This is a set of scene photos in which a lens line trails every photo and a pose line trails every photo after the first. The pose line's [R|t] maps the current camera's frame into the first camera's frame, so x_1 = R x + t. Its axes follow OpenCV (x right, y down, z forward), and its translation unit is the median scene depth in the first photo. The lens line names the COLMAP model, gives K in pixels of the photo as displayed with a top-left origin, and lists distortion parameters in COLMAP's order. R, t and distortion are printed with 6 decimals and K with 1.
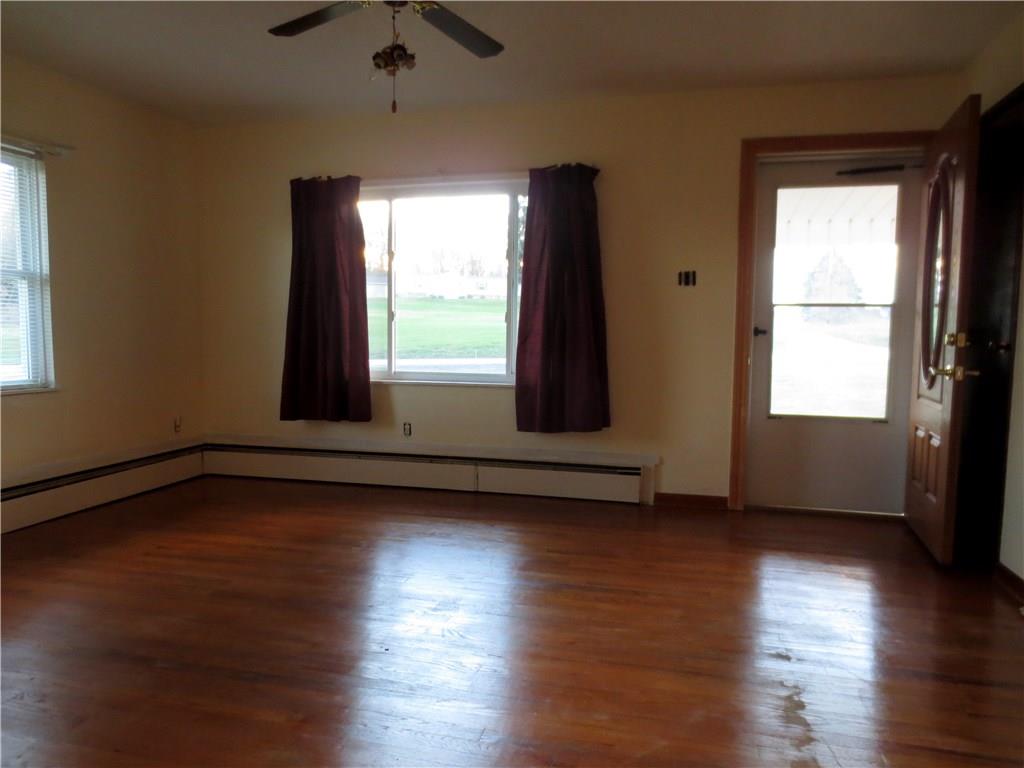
lens RADIAL K [[731.6, 0, 511.9], [0, 731.6, 398.1], [0, 0, 1]] dist [-0.113495, 0.092720]
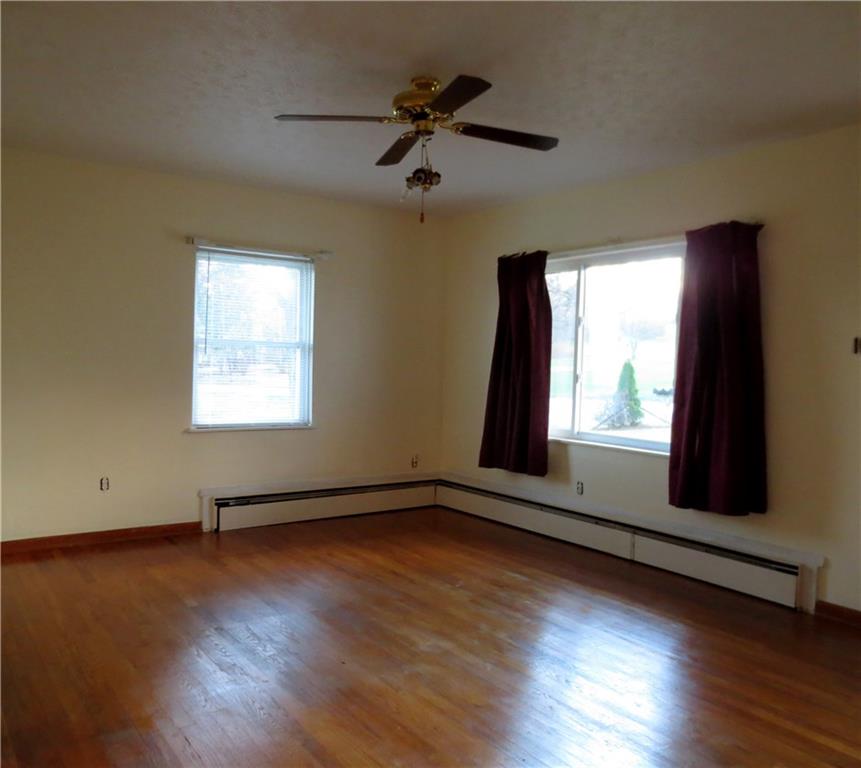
lens RADIAL K [[745.1, 0, 430.5], [0, 745.1, 384.0], [0, 0, 1]] dist [-0.049380, -0.008735]
pose [[0.744240, 0.032055, -0.667143, 0.414954], [-0.078089, 0.996173, -0.039250, -0.048868], [0.663332, 0.081308, 0.743895, 0.062641]]
